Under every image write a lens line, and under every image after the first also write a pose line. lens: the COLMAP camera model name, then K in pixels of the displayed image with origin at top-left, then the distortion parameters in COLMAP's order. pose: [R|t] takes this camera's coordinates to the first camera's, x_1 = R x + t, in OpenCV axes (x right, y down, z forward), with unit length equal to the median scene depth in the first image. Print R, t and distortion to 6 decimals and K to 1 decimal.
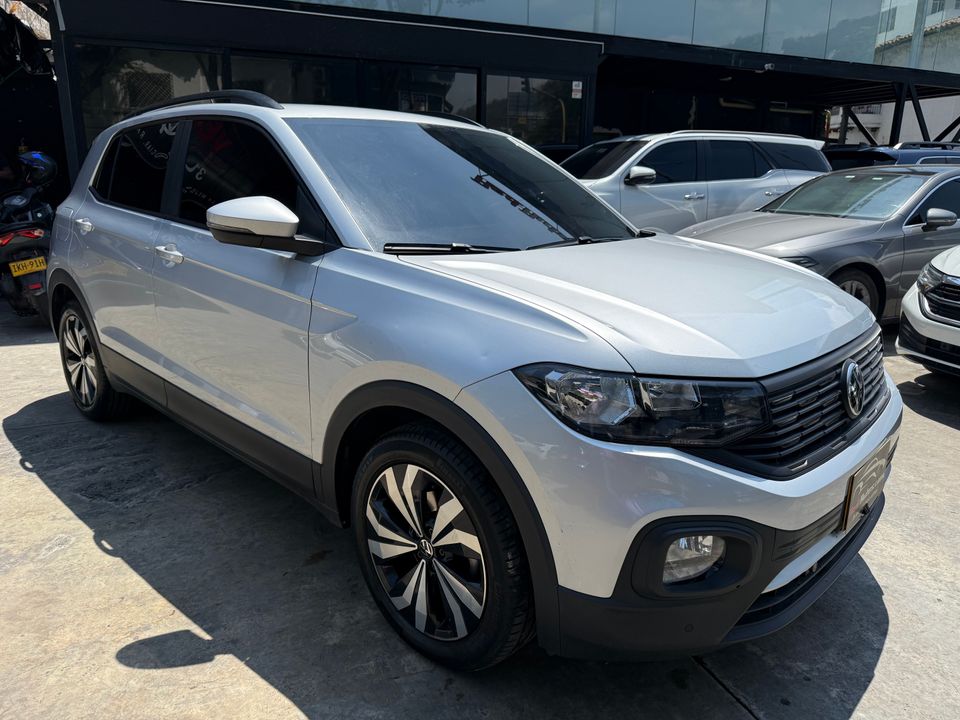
lens RADIAL K [[678.2, 0, 480.0], [0, 678.2, 360.0], [0, 0, 1]] dist [0.030437, -0.044129]
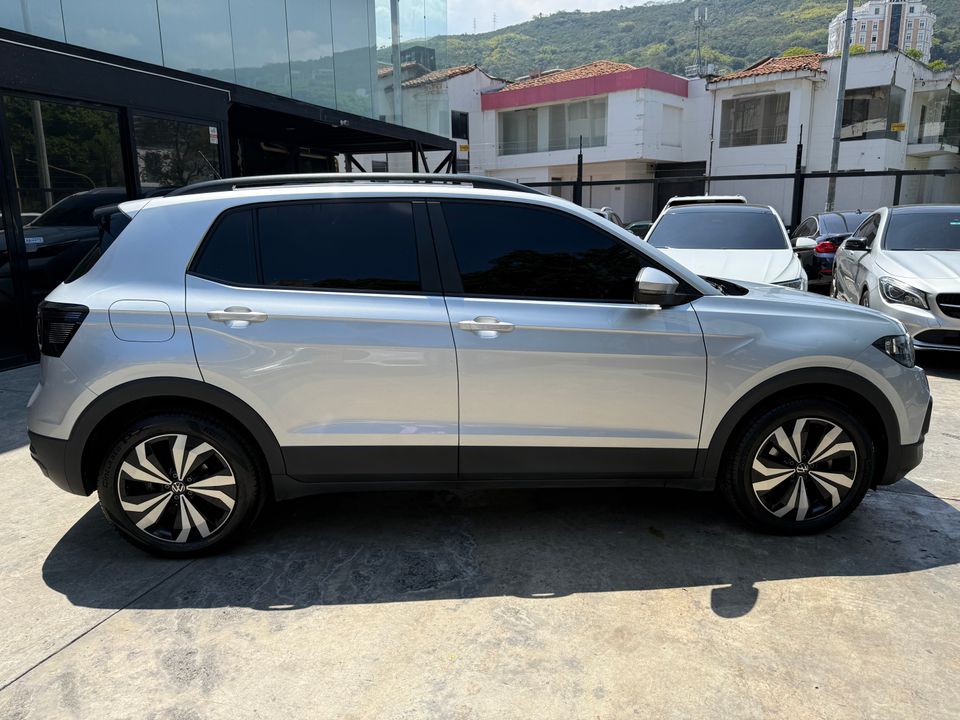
lens RADIAL K [[678.2, 0, 480.0], [0, 678.2, 360.0], [0, 0, 1]] dist [0.030437, -0.044129]
pose [[0.685164, -0.176753, 0.706618, -0.350076], [0.205976, 0.977531, 0.044796, -0.043272], [-0.698659, 0.114854, 0.706176, 0.070309]]
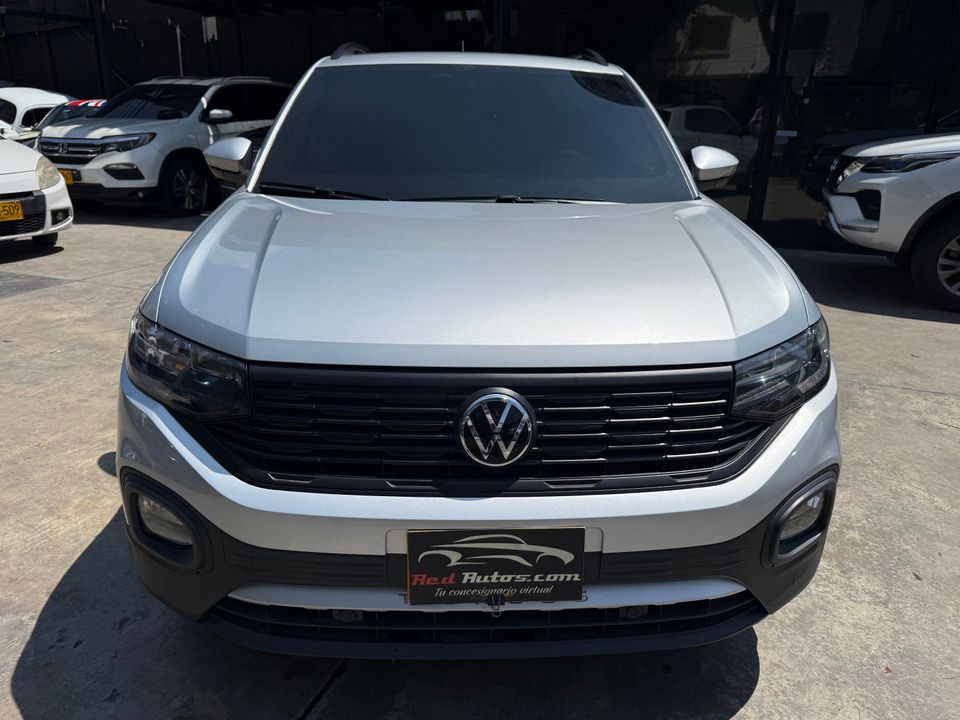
lens RADIAL K [[678.2, 0, 480.0], [0, 678.2, 360.0], [0, 0, 1]] dist [0.030437, -0.044129]
pose [[0.719452, 0.234741, -0.653671, 1.177637], [-0.185868, 0.971899, 0.144447, -0.152116], [0.669210, 0.017574, 0.742866, 0.558181]]
